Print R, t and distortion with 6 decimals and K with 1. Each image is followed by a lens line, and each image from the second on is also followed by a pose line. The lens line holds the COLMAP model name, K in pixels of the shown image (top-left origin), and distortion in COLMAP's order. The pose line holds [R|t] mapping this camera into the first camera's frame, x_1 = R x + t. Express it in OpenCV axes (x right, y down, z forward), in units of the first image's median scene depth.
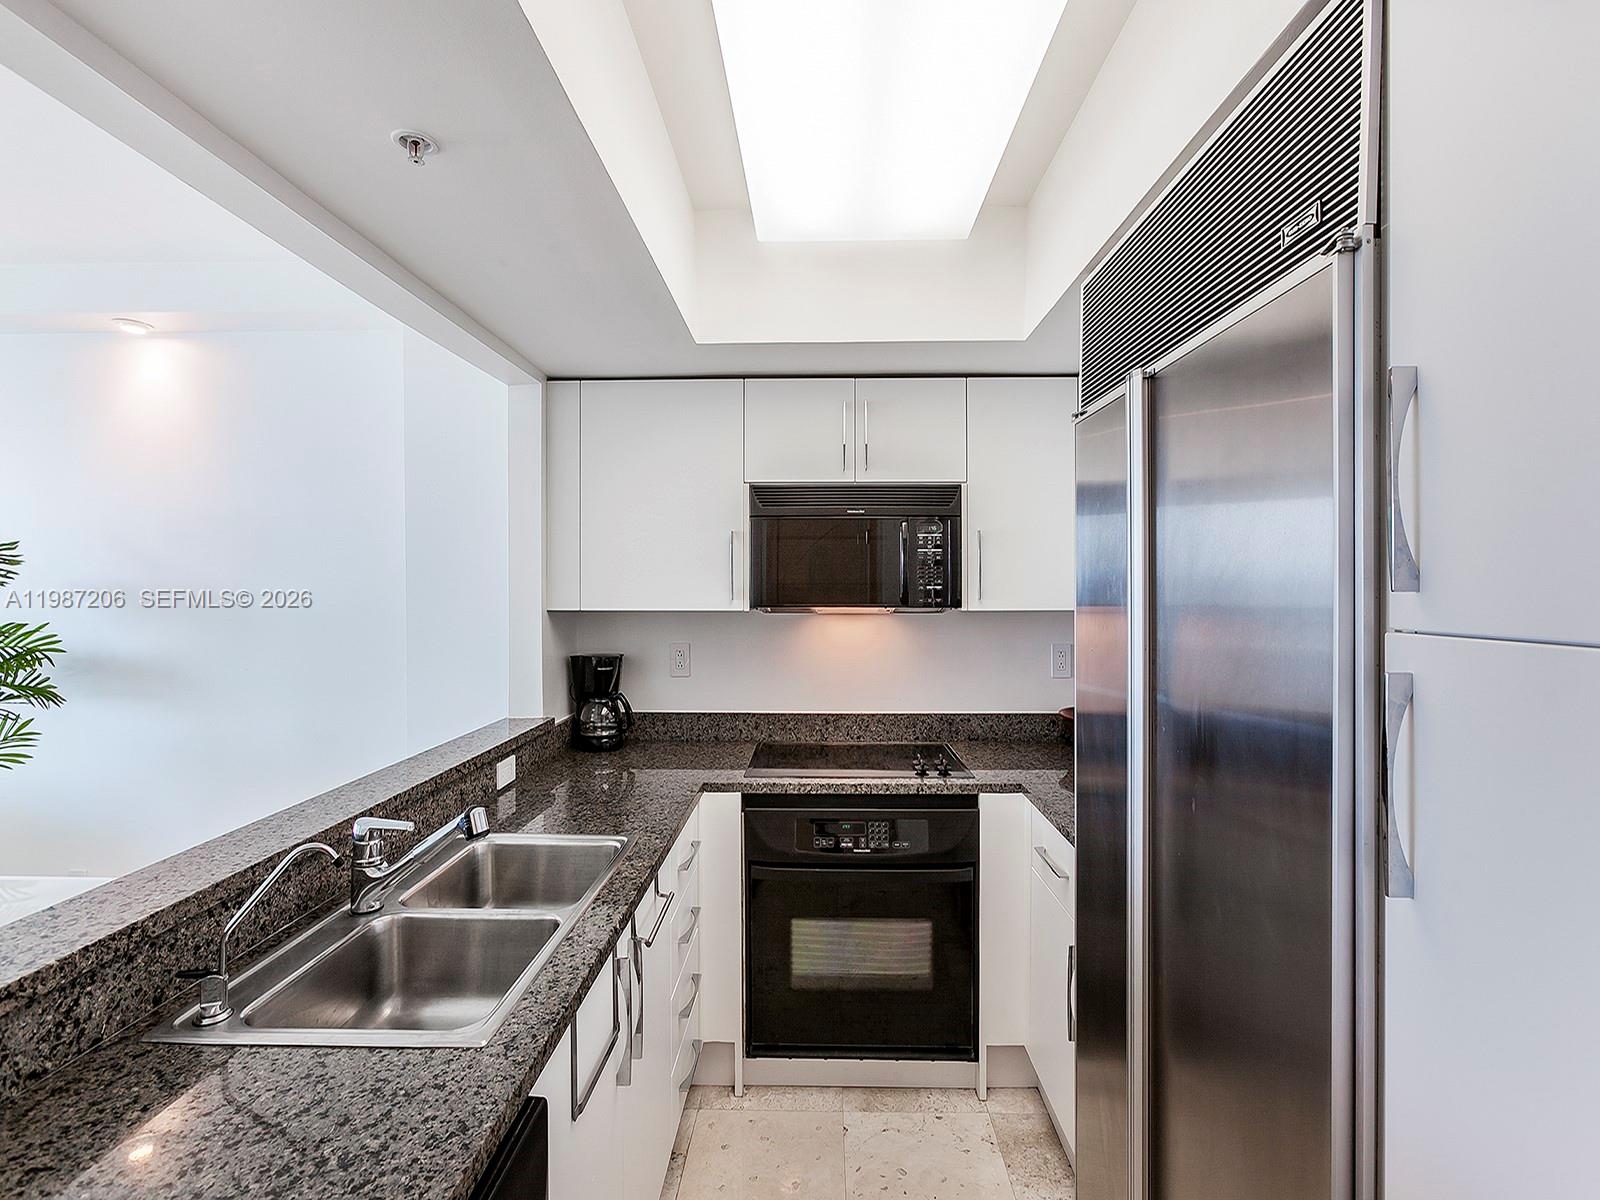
lens RADIAL K [[749.6, 0, 798.6], [0, 749.6, 588.9], [0, 0, 1]] dist [-0.043983, 0.000619]
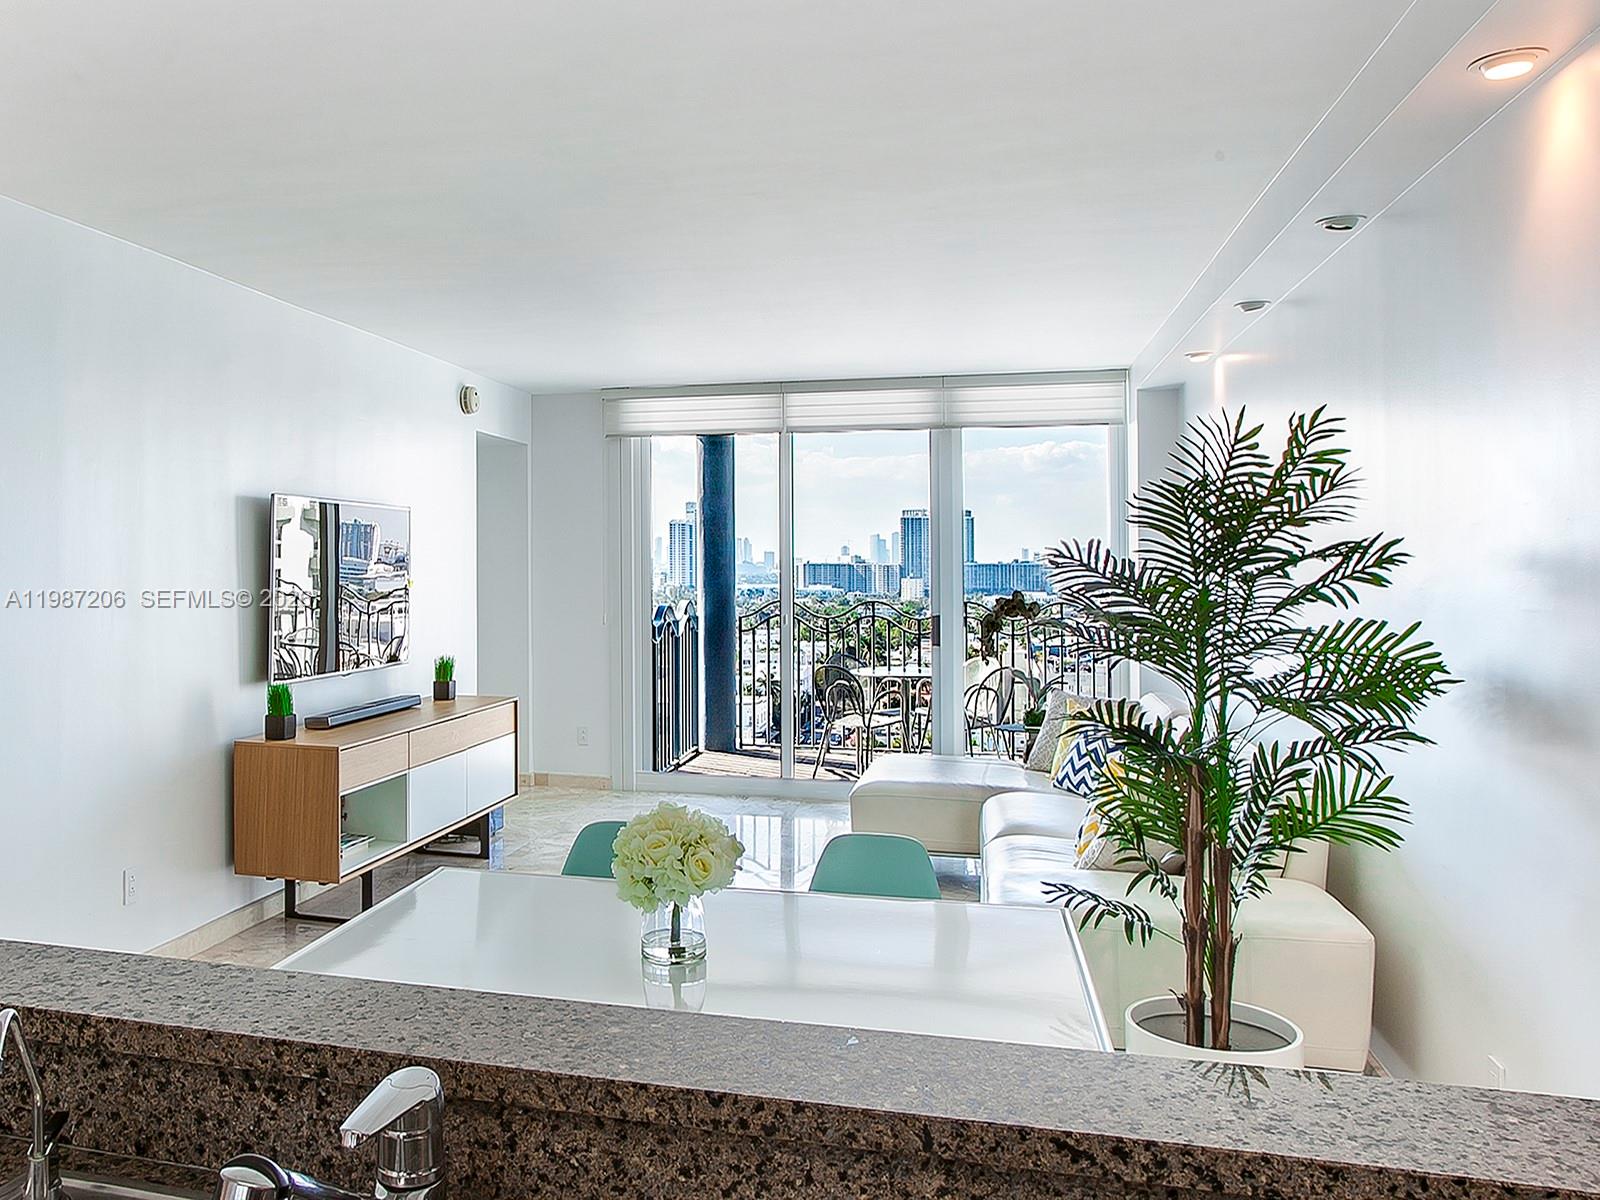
lens RADIAL K [[1158.2, 0, 799.1], [0, 1158.2, 599.2], [0, 0, 1]] dist [-0.033500, 0.008444]
pose [[-0.201805, 0.025124, -0.979103, 0.034129], [-0.007769, 0.999598, 0.027251, 0.009889], [0.979395, 0.013106, -0.201529, 1.638544]]
